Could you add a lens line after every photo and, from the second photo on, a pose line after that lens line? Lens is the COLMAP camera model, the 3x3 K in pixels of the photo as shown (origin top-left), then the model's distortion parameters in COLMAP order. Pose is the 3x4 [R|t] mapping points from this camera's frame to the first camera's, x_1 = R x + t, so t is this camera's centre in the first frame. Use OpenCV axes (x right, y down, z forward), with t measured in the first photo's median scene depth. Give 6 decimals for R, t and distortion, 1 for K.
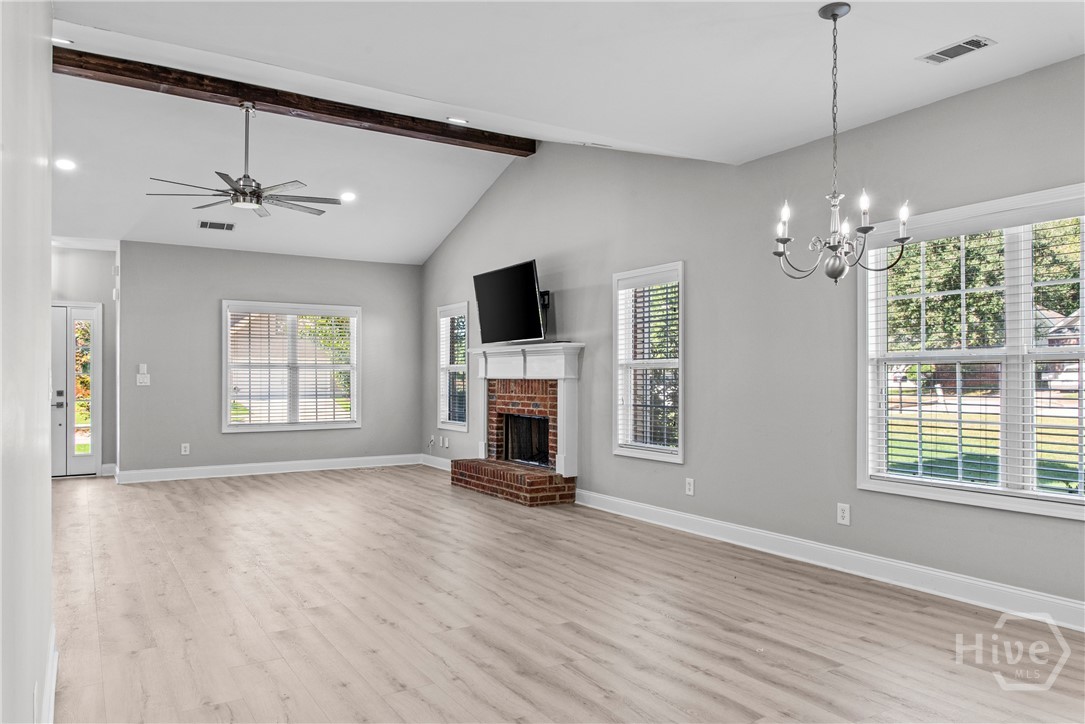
lens RADIAL K [[729.7, 0, 541.9], [0, 729.7, 371.8], [0, 0, 1]] dist [0.000978, -0.004023]
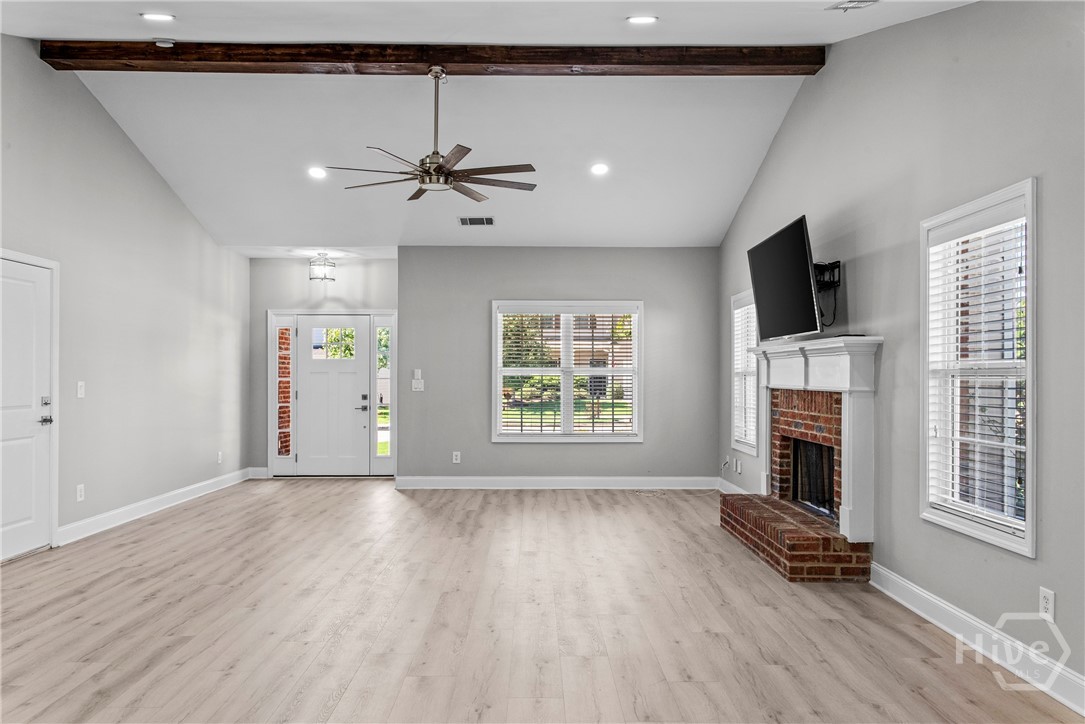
lens RADIAL K [[729.7, 0, 541.9], [0, 729.7, 371.8], [0, 0, 1]] dist [0.000978, -0.004023]
pose [[0.855256, -0.001323, -0.518204, 0.127206], [0.001477, 0.999999, -0.000115, -0.008193], [0.518204, -0.000667, 0.855257, 0.281664]]
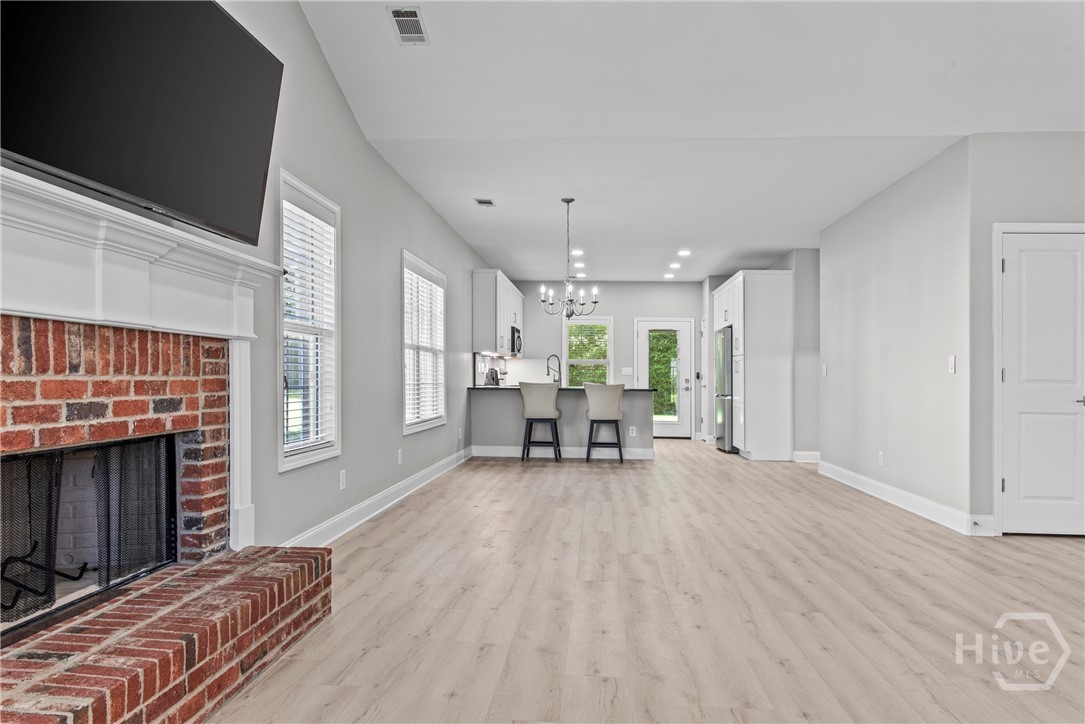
lens RADIAL K [[735.8, 0, 510.0], [0, 735.8, 364.3], [0, 0, 1]] dist [-0.076401, -0.000728]
pose [[-0.780640, 0.003210, 0.624973, -0.368272], [-0.015422, 0.999583, -0.024397, 0.032773], [-0.624791, -0.028683, -0.780265, 1.197501]]
